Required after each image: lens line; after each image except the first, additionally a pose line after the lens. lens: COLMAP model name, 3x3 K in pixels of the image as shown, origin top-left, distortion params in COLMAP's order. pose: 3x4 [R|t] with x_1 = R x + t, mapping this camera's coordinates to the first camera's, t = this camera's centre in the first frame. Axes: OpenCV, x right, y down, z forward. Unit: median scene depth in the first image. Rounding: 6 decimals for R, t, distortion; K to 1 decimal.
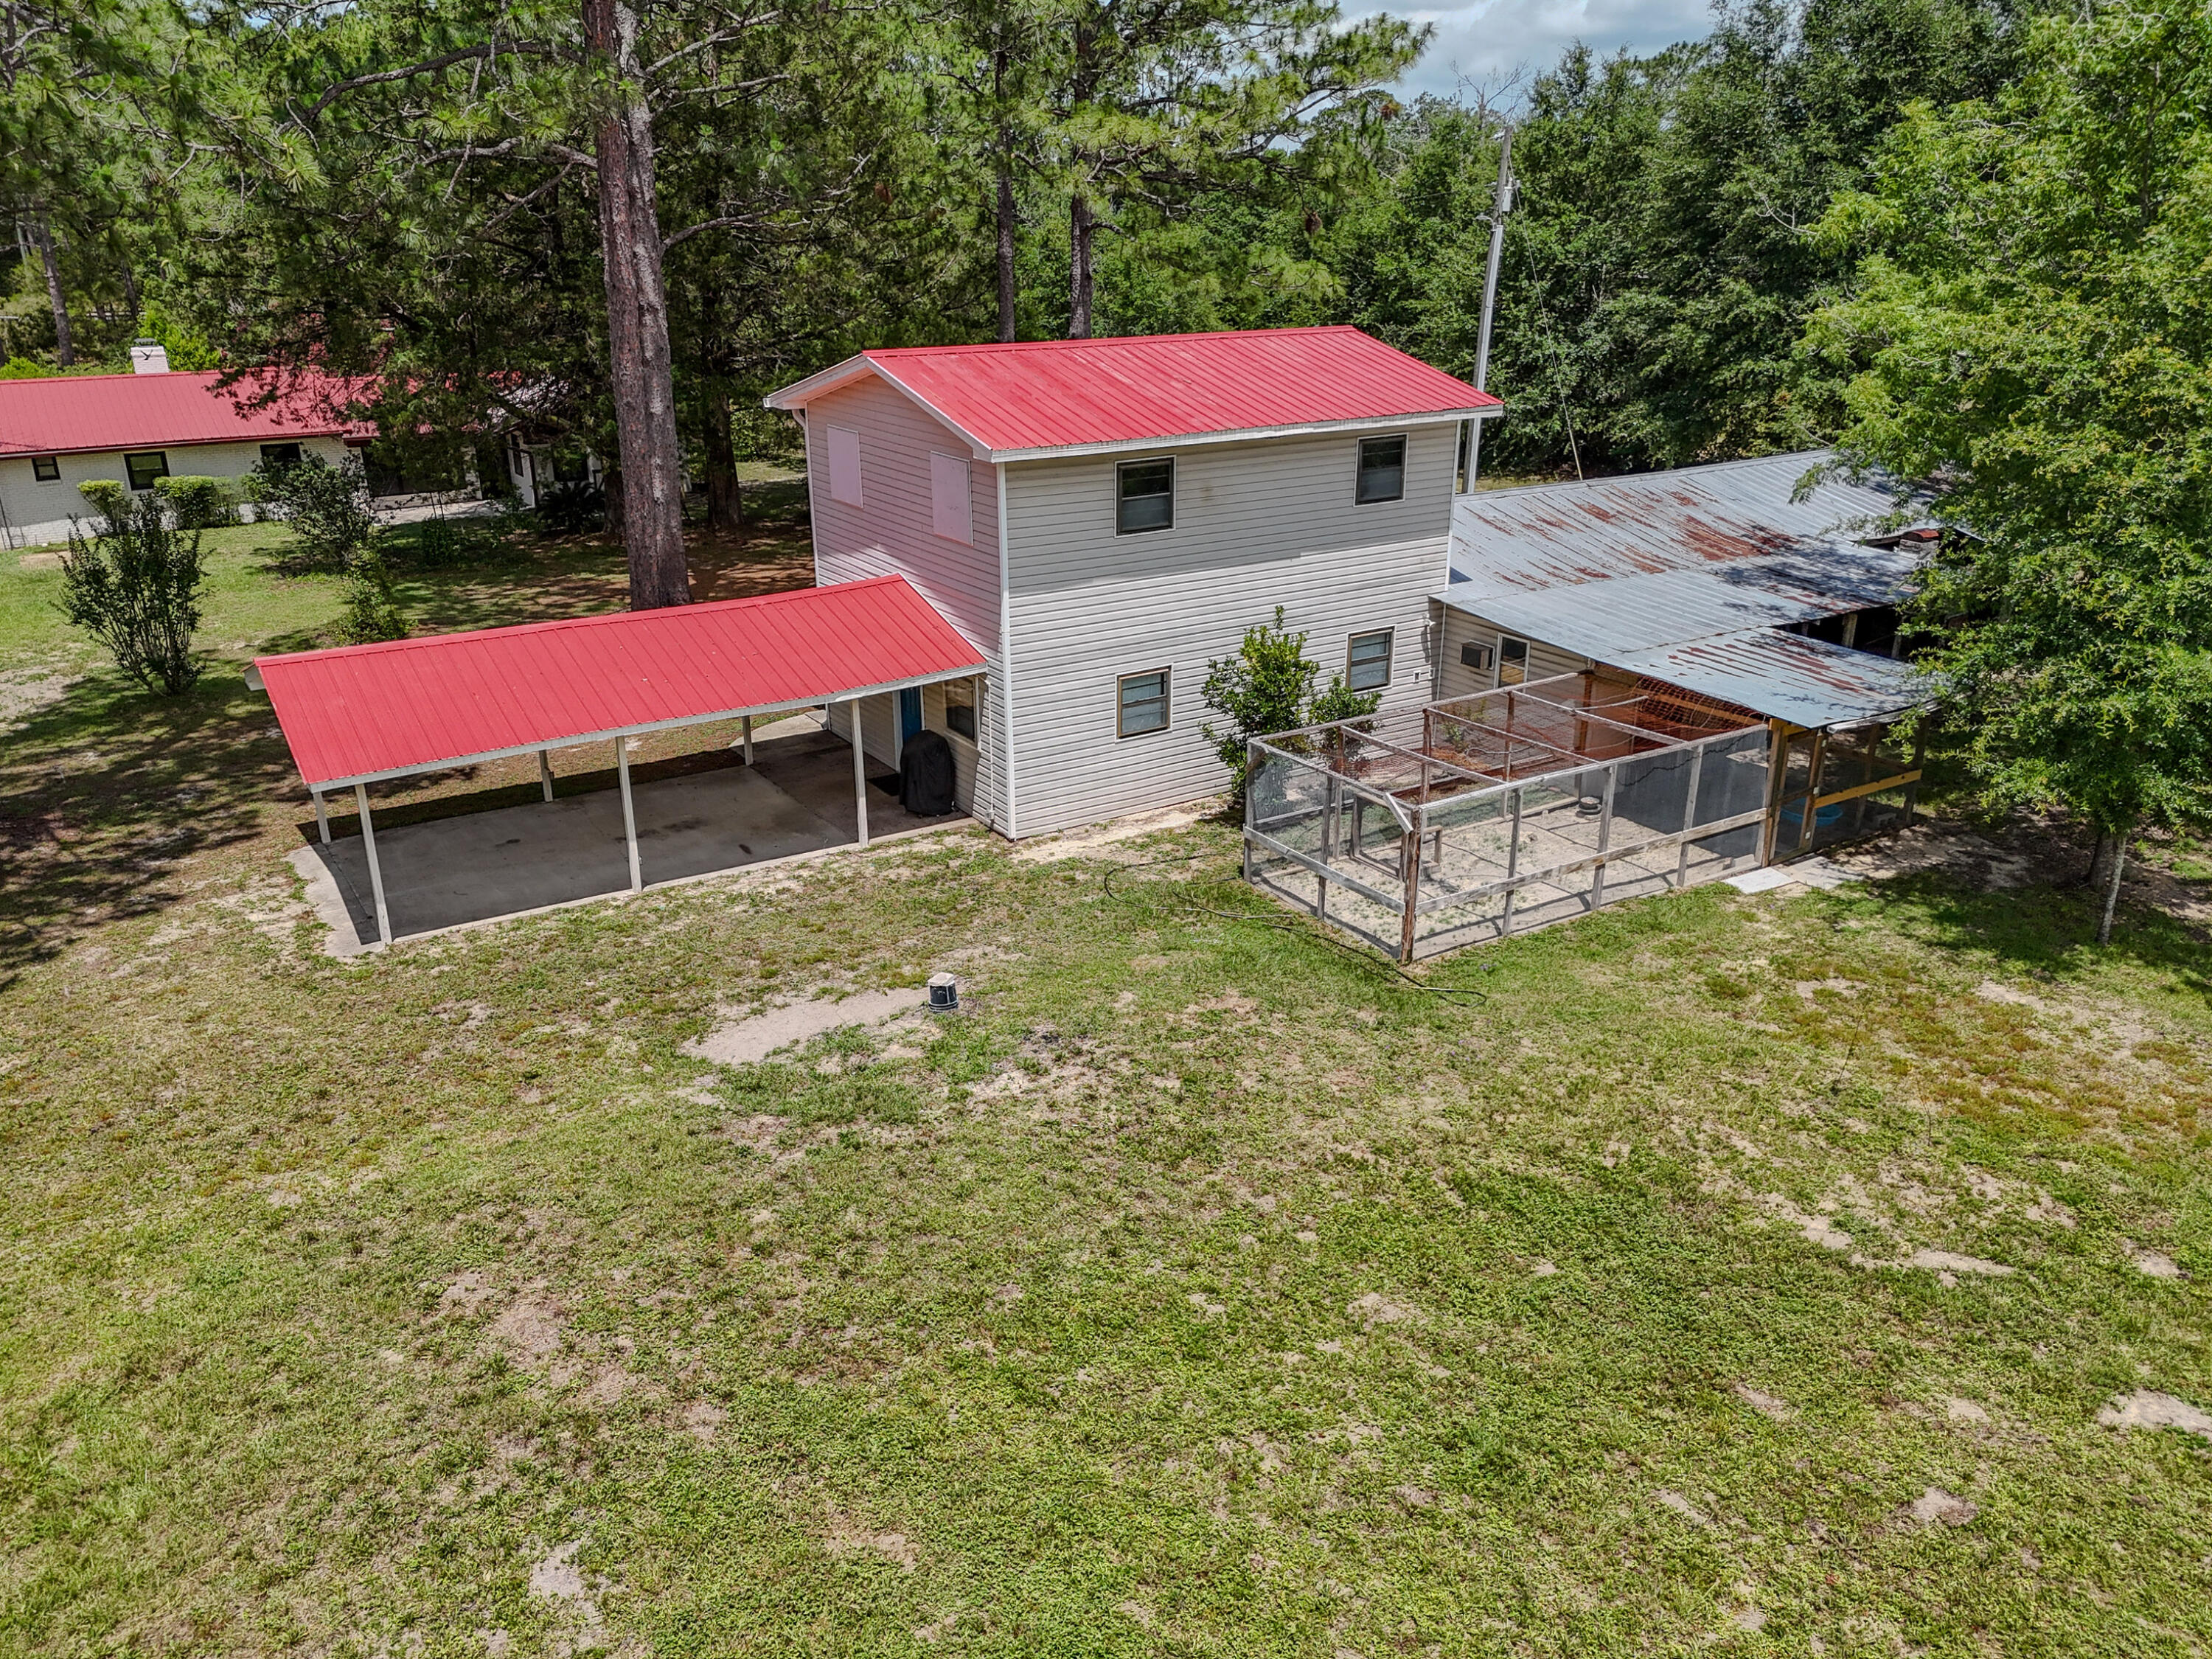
lens RADIAL K [[1644.9, 0, 1089.5], [0, 1644.9, 828.6], [0, 0, 1]] dist [0.047438, -0.038893]
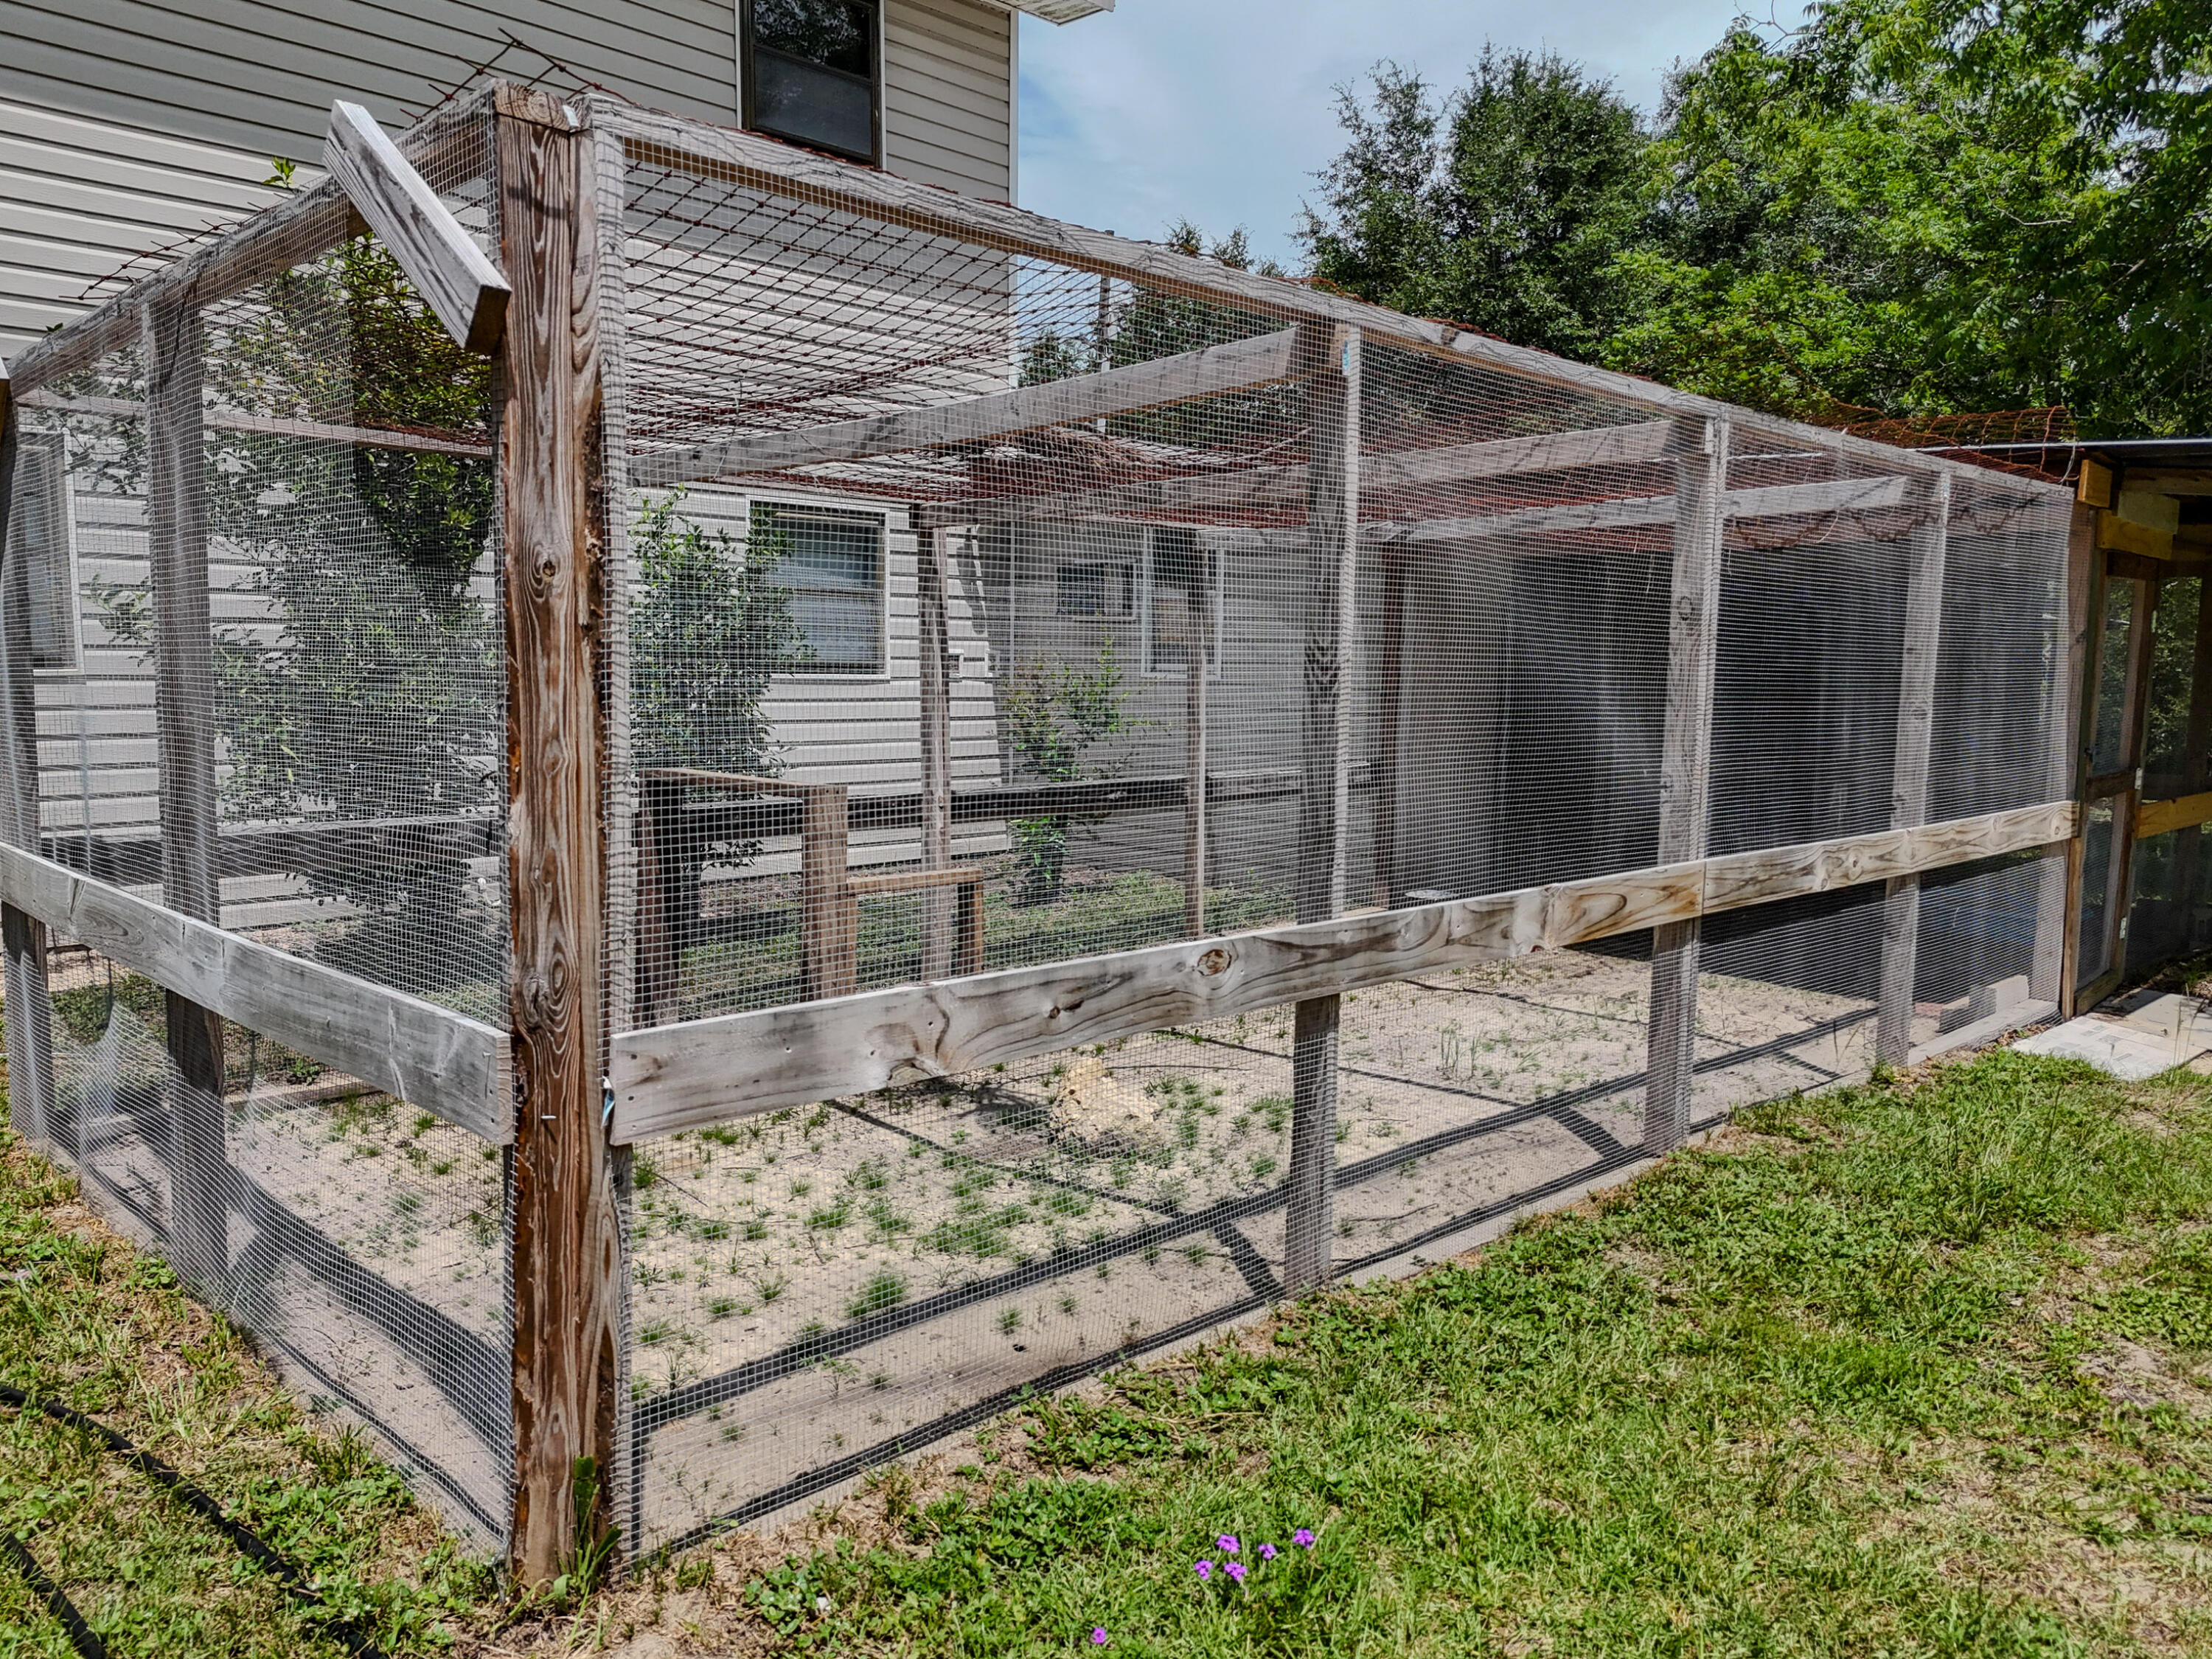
lens RADIAL K [[1644.9, 0, 1106.2], [0, 1644.9, 825.2], [0, 0, 1]] dist [0.047438, -0.038893]
pose [[0.975346, -0.006124, 0.220596, 0.185557], [0.060375, 0.968882, -0.240047, 0.054719], [-0.212261, 0.247447, 0.945365, 0.791925]]
